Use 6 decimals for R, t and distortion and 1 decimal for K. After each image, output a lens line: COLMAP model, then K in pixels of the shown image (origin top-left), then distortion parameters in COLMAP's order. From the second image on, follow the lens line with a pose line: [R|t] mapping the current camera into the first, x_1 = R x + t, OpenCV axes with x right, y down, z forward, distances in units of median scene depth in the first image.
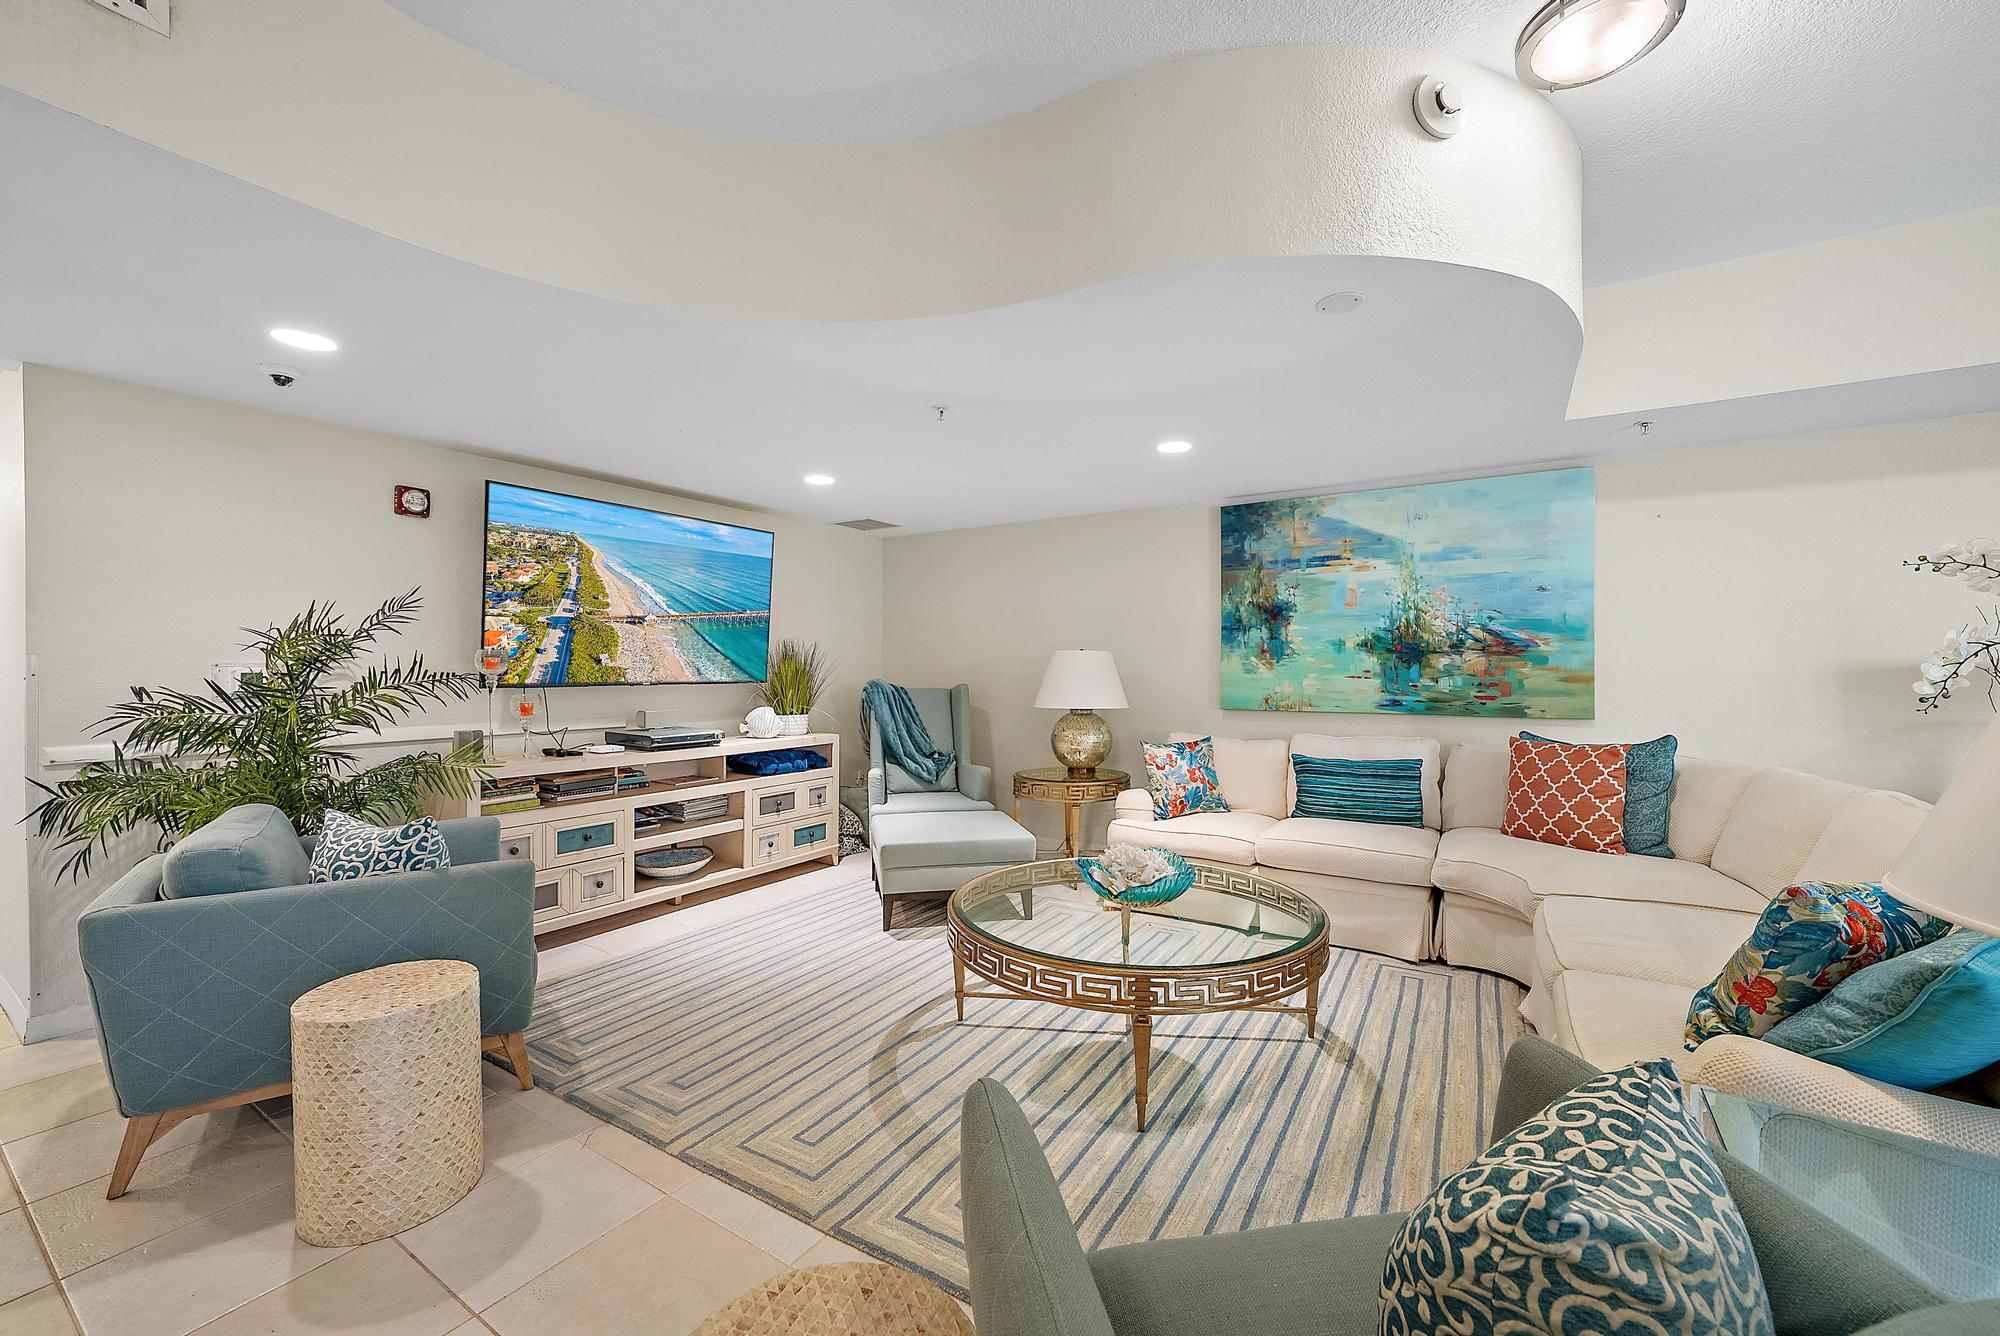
lens RADIAL K [[784.8, 0, 999.2], [0, 784.8, 674.2], [0, 0, 1]] dist [-0.003043, 0.000817]
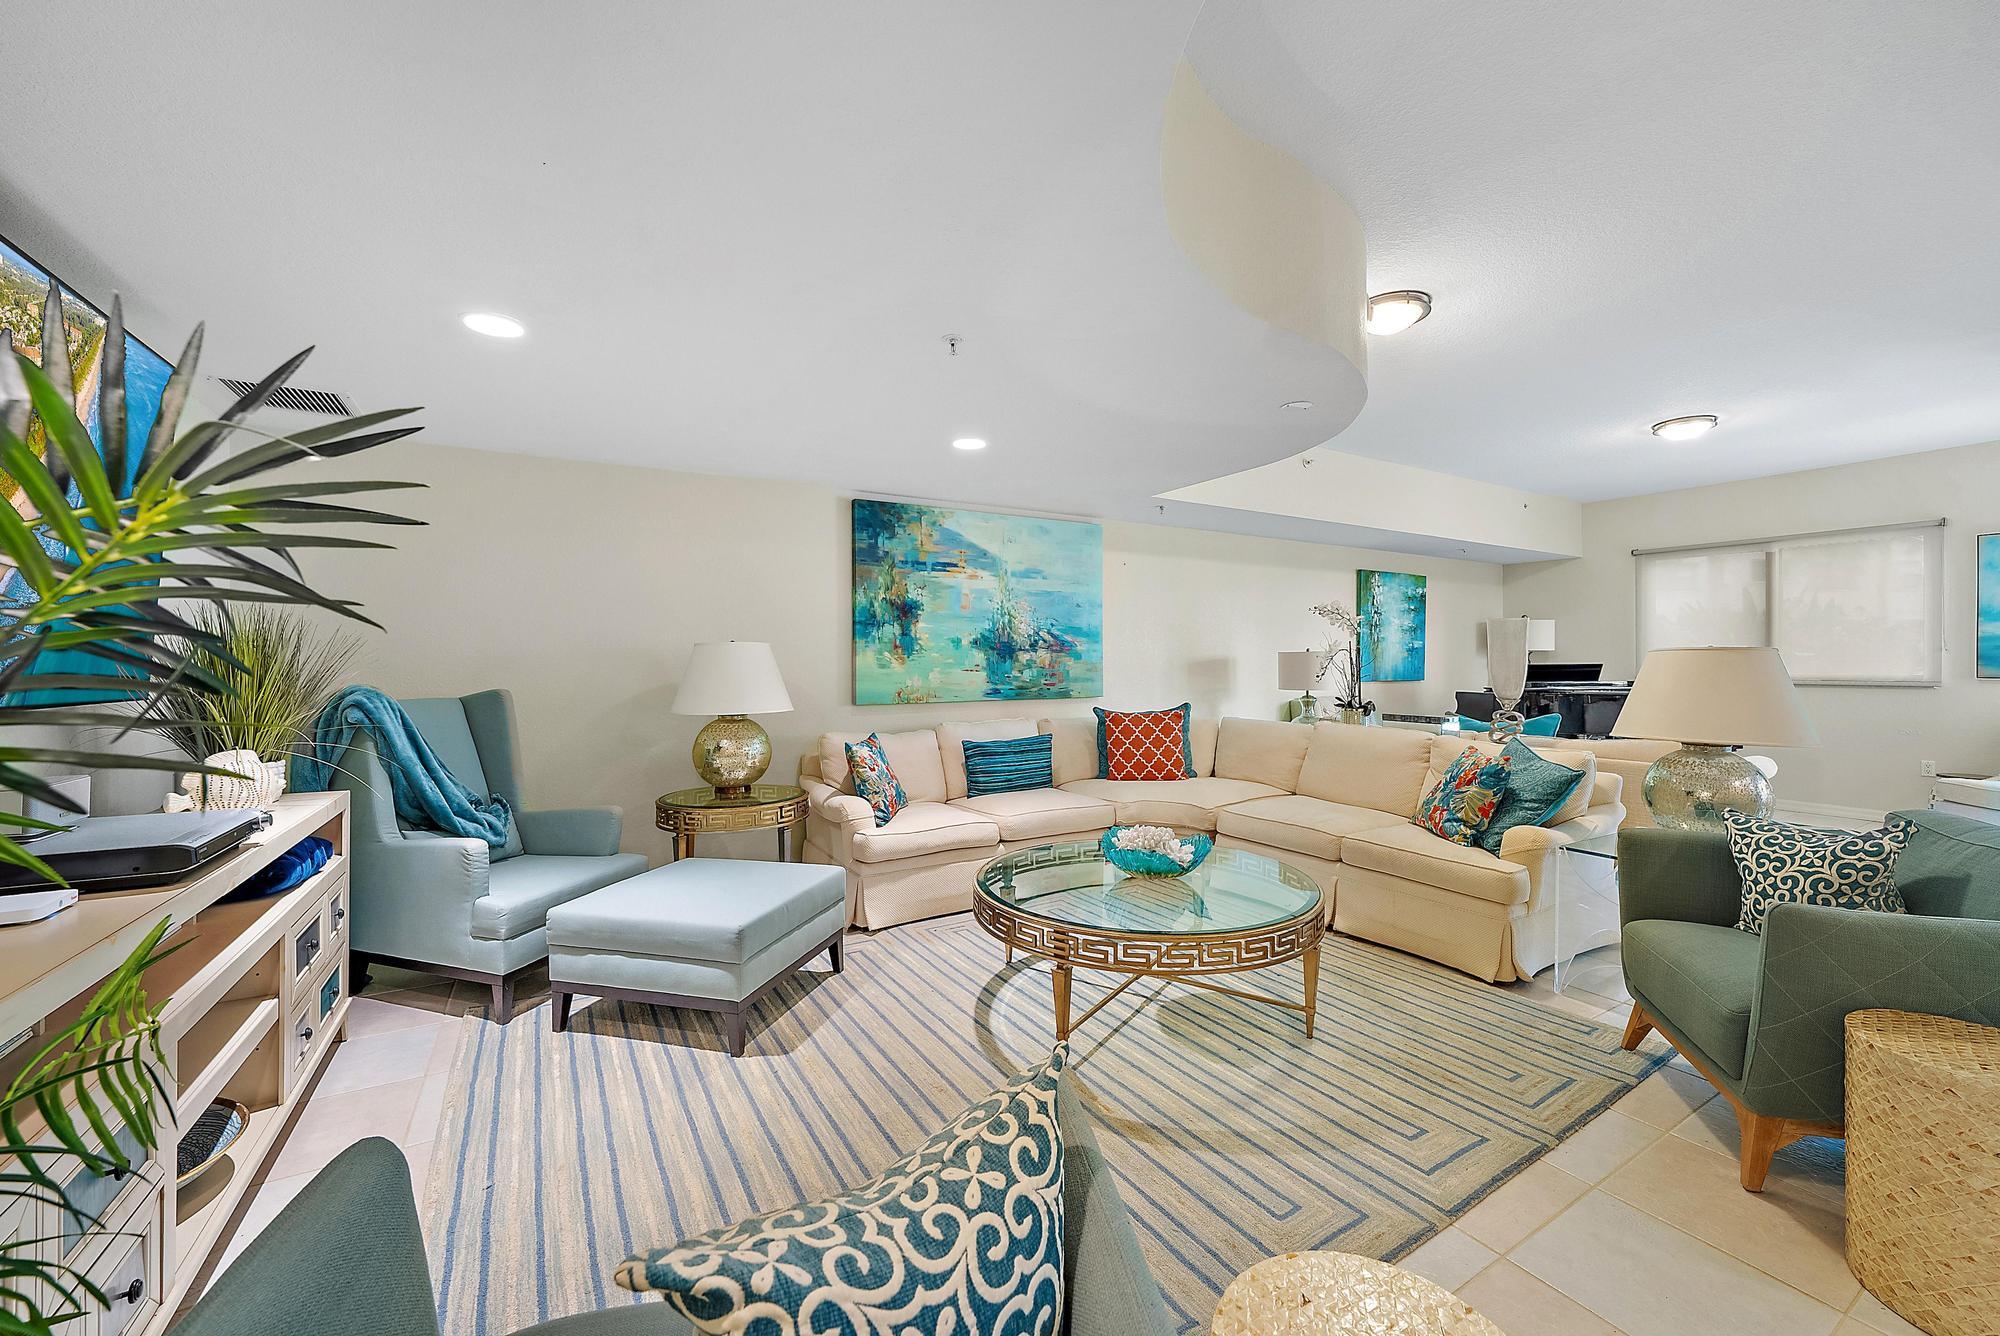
lens RADIAL K [[784.8, 0, 1004.0], [0, 784.8, 662.7], [0, 0, 1]] dist [-0.003043, 0.000817]
pose [[0.460069, 0.001384, 0.887882, -0.555902], [0.017105, 0.999799, -0.010422, 0.005064], [-0.887719, 0.019983, 0.459953, 0.429015]]
